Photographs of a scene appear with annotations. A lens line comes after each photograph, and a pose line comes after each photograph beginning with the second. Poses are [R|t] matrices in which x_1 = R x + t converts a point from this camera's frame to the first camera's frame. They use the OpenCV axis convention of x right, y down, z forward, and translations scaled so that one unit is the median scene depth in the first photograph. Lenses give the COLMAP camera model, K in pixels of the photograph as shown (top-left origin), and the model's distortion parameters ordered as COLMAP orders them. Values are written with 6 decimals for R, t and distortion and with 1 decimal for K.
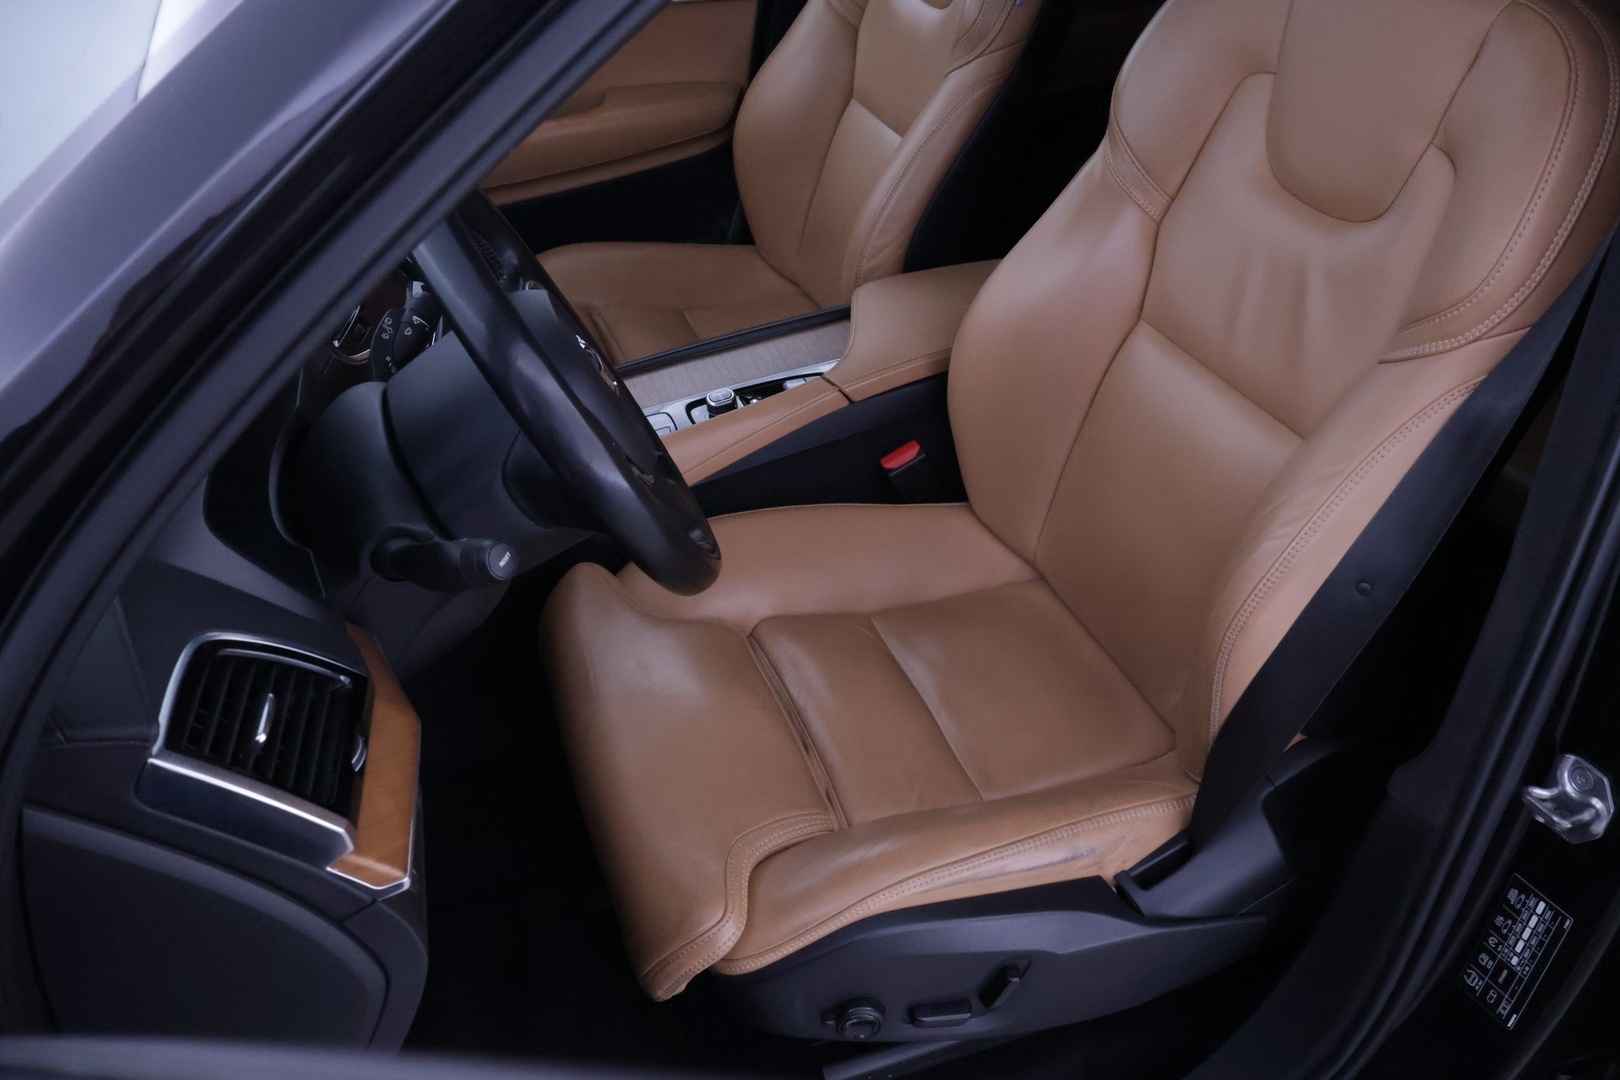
lens RADIAL K [[1338.7, 0, 820.0], [0, 1338.7, 527.3], [0, 0, 1]] dist [-0.005085, 0.003127]
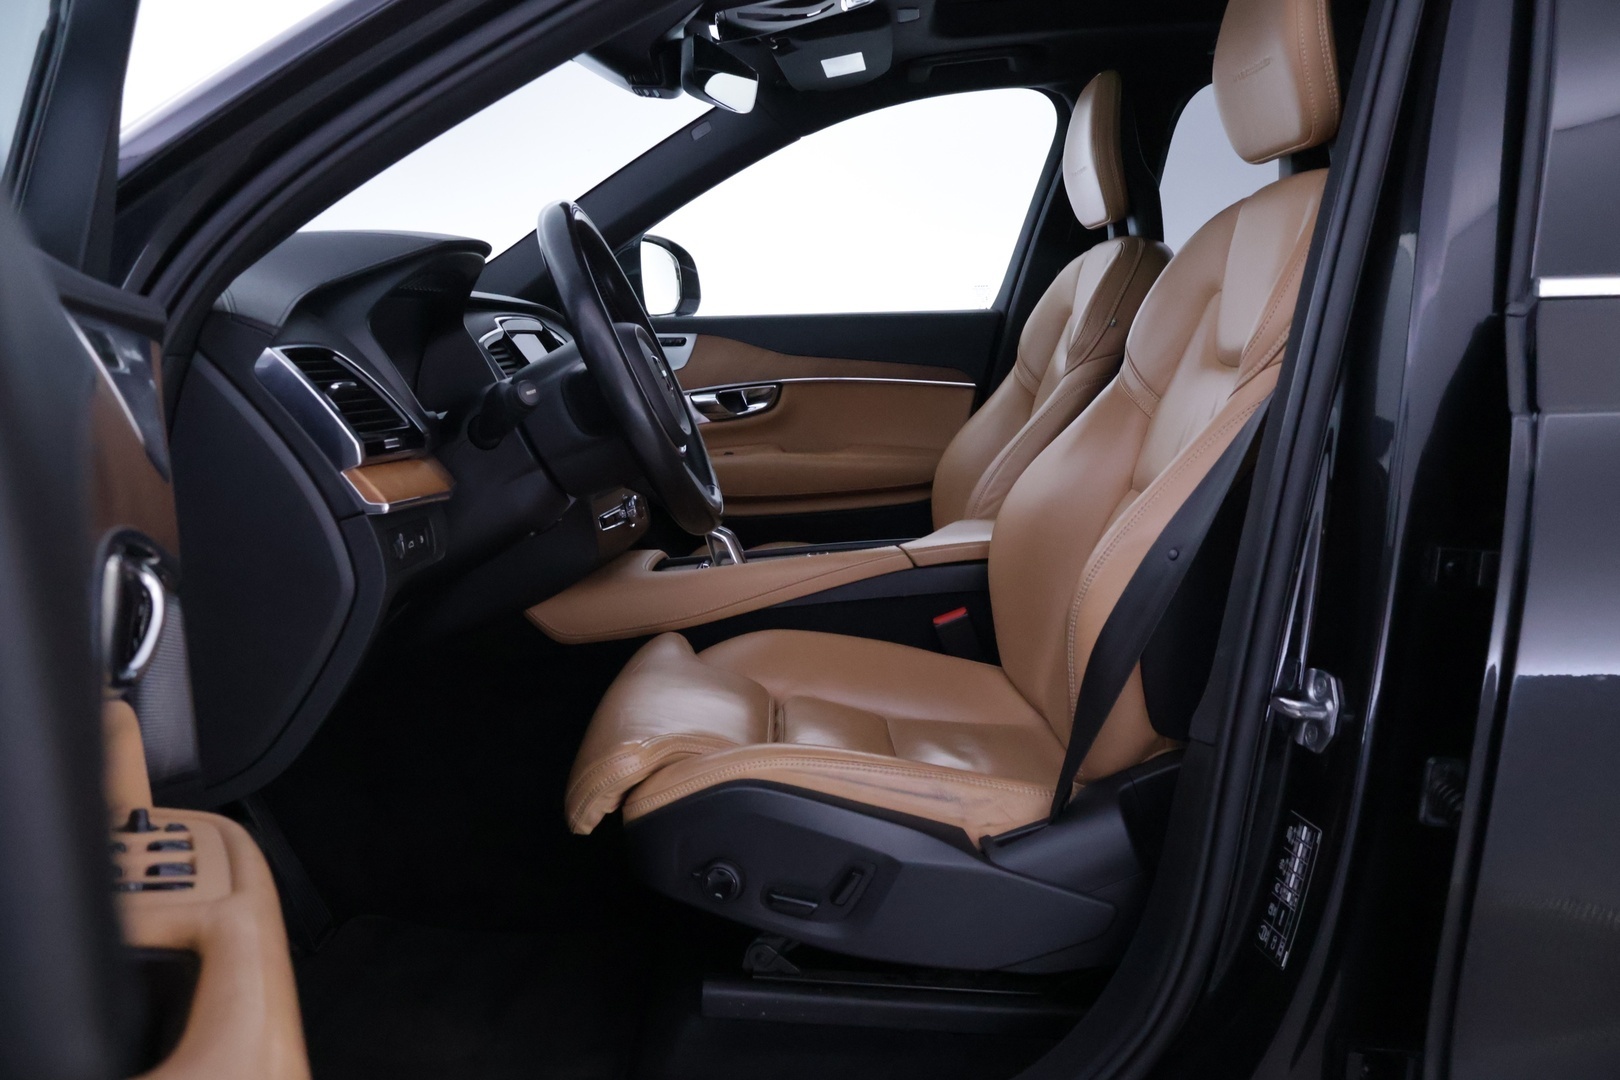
lens RADIAL K [[1338.7, 0, 820.0], [0, 1338.7, 527.3], [0, 0, 1]] dist [-0.005085, 0.003127]
pose [[0.945016, 0.101744, -0.310793, 0.452655], [-0.230380, 0.881632, -0.411887, 0.569824], [0.232098, 0.460840, 0.856596, -0.129637]]
